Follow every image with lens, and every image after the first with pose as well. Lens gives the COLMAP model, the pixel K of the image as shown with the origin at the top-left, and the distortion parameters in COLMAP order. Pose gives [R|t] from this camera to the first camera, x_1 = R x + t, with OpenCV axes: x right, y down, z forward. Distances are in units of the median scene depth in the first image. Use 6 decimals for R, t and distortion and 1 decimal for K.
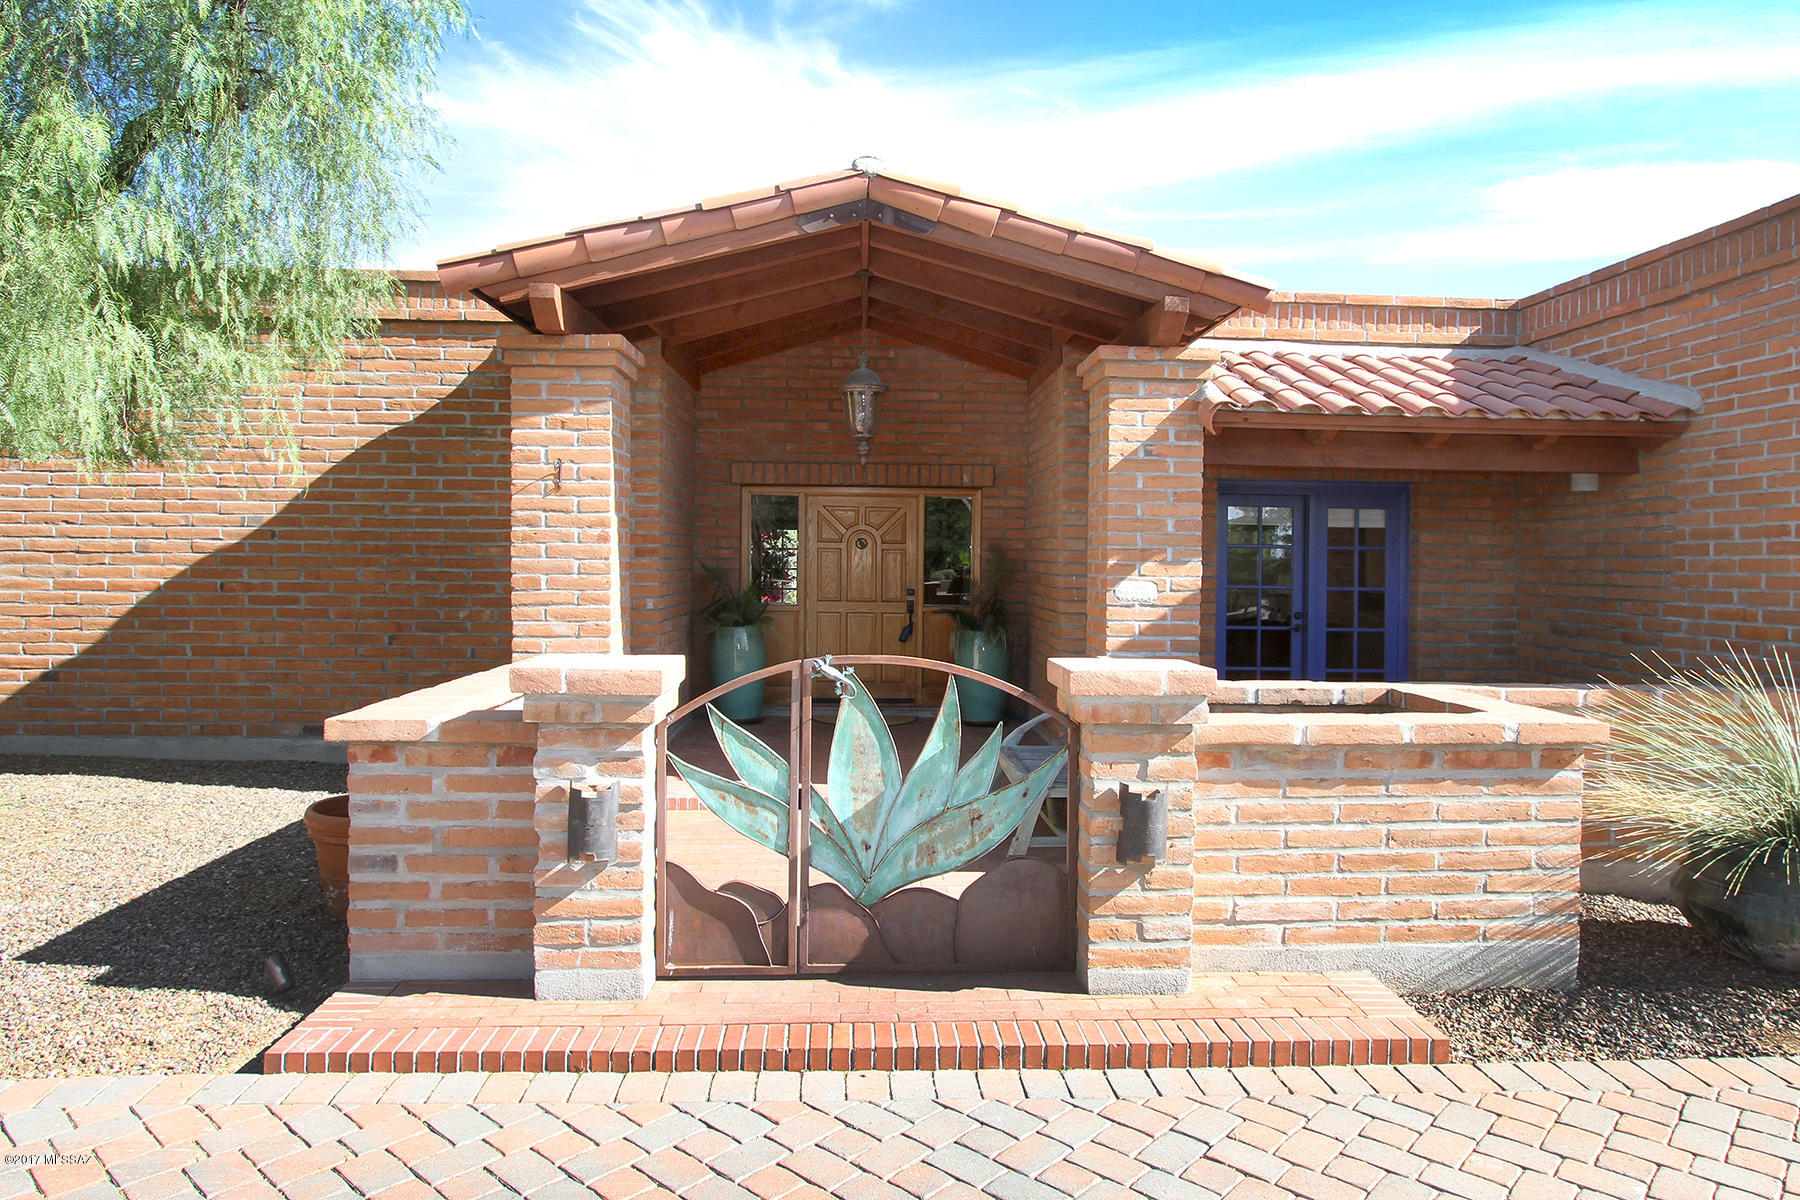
lens RADIAL K [[1035.6, 0, 907.3], [0, 1035.6, 562.3], [0, 0, 1]] dist [-0.017433, 0.001968]
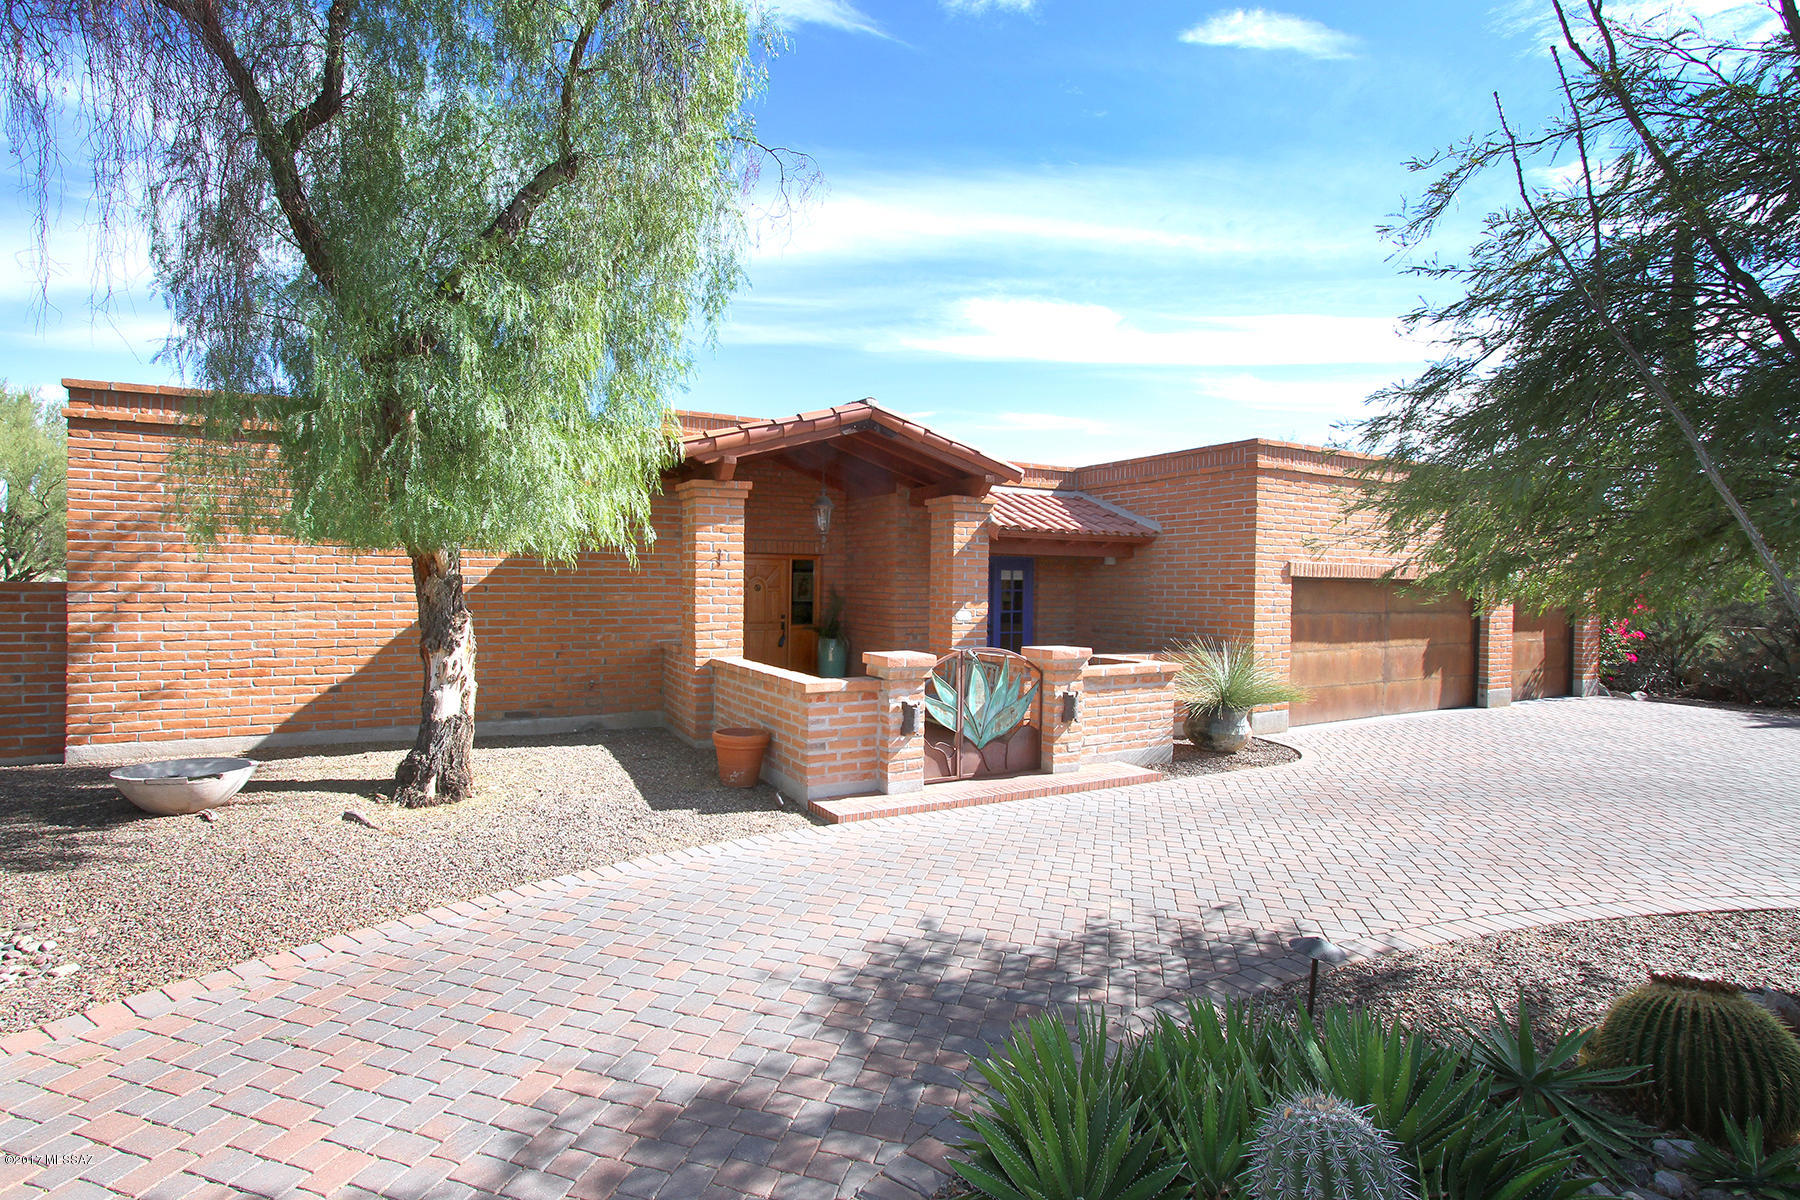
lens RADIAL K [[831.3, 0, 900.0], [0, 831.3, 600.0], [0, 0, 1]] dist [-0.018304, 0.000105]
pose [[0.878729, -0.008049, 0.477252, -0.689344], [-0.002373, 0.999772, 0.021232, -0.039353], [-0.477314, -0.019790, 0.878510, -0.387218]]
